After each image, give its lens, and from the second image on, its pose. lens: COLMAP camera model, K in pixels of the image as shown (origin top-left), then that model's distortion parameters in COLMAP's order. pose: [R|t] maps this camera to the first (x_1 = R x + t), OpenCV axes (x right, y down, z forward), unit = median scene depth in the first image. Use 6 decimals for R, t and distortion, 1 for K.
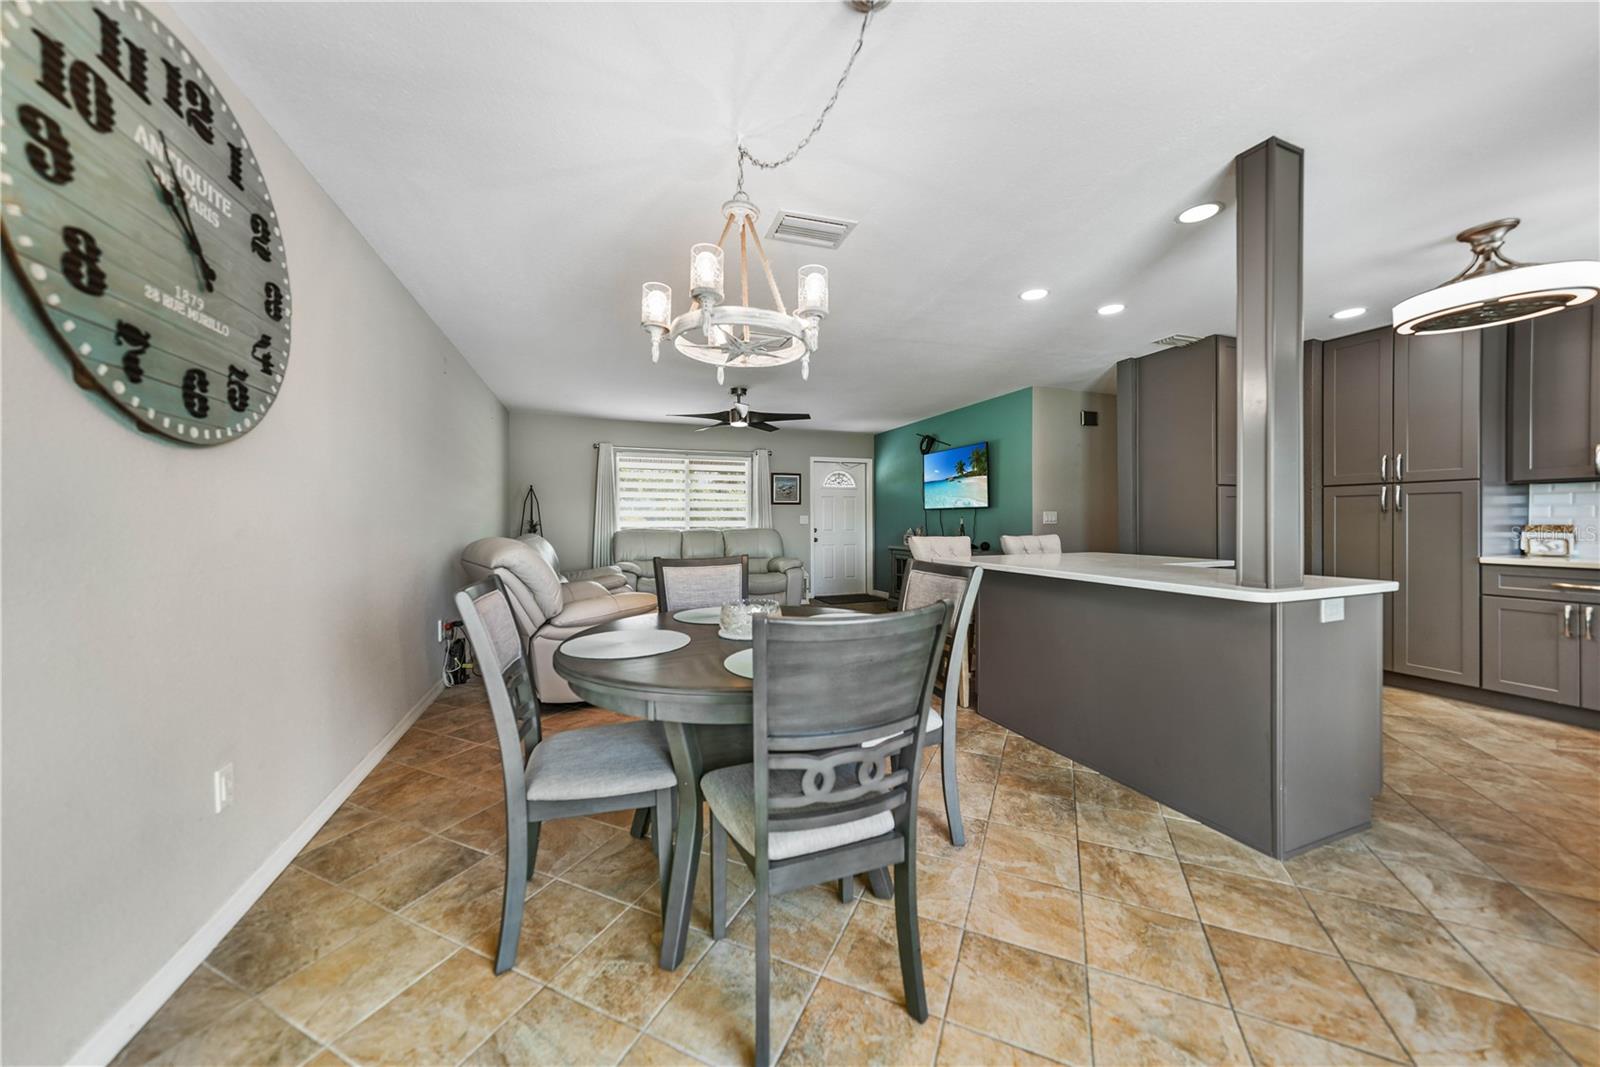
lens RADIAL K [[562.8, 0, 805.9], [0, 562.8, 521.7], [0, 0, 1]] dist [0.002991, 0.002903]
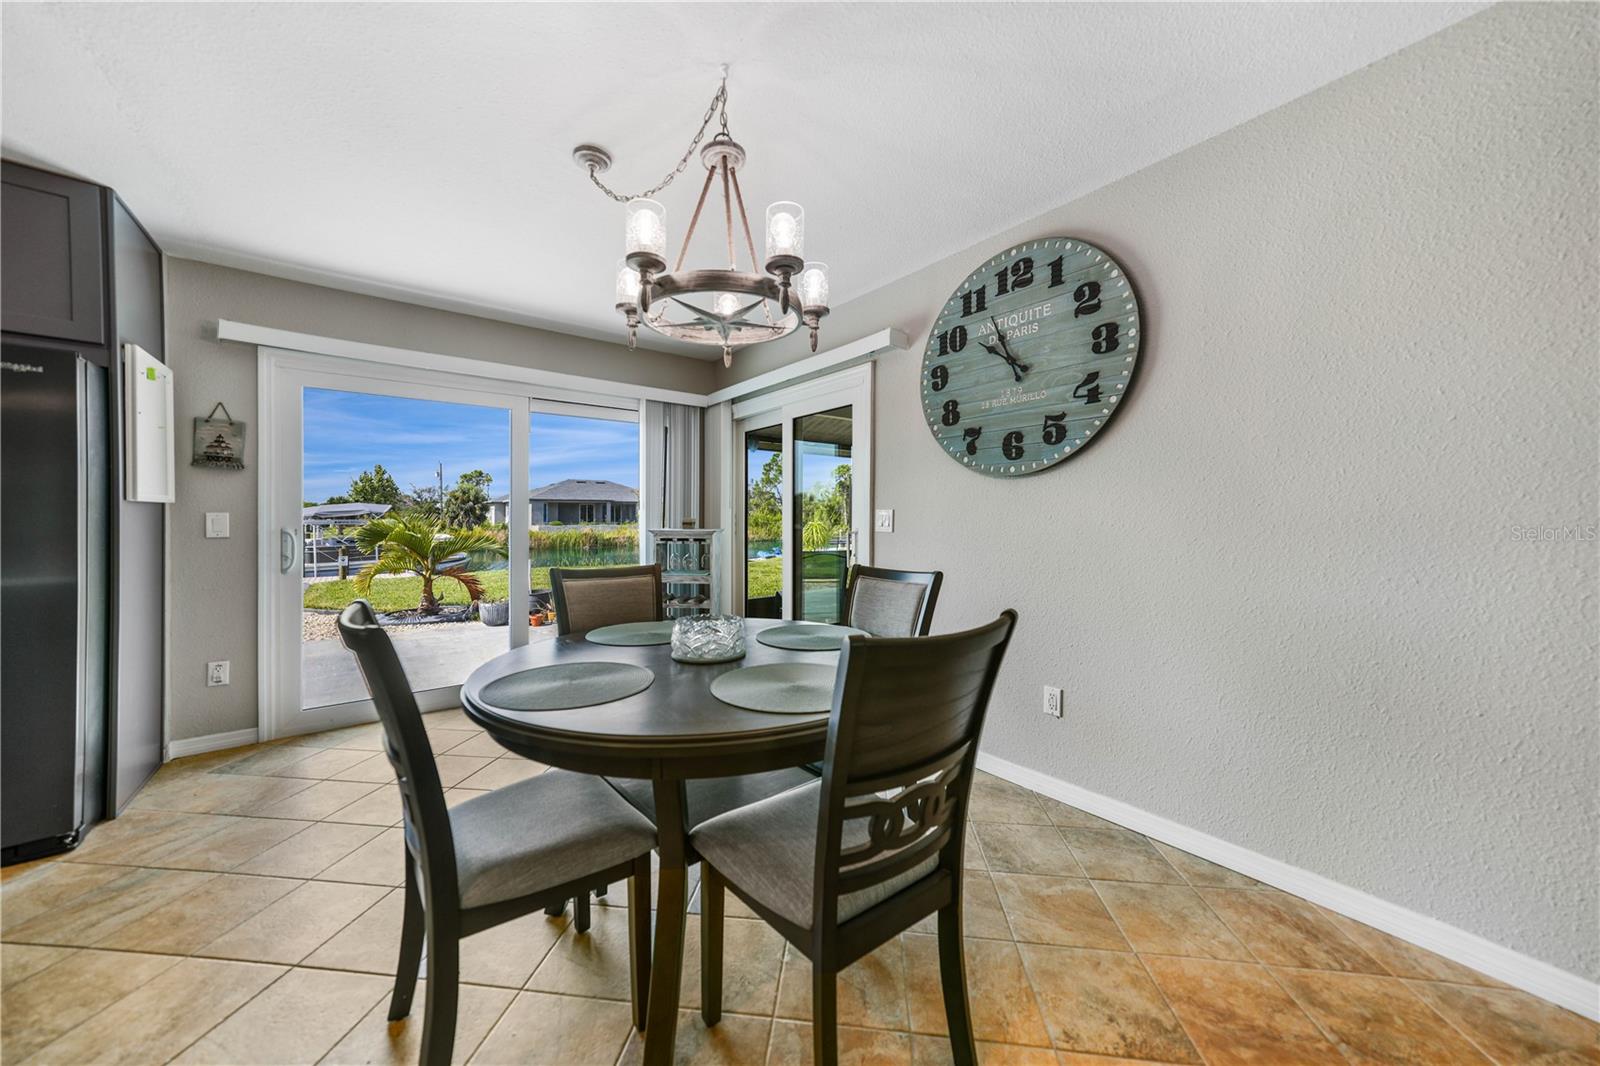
lens RADIAL K [[562.8, 0, 809.4], [0, 562.8, 532.6], [0, 0, 1]] dist [0.002991, 0.002903]
pose [[-0.946553, 0.001451, -0.322544, 0.048407], [-0.005300, 0.999785, 0.020050, 0.002603], [0.322504, 0.020688, -0.946342, 2.358616]]
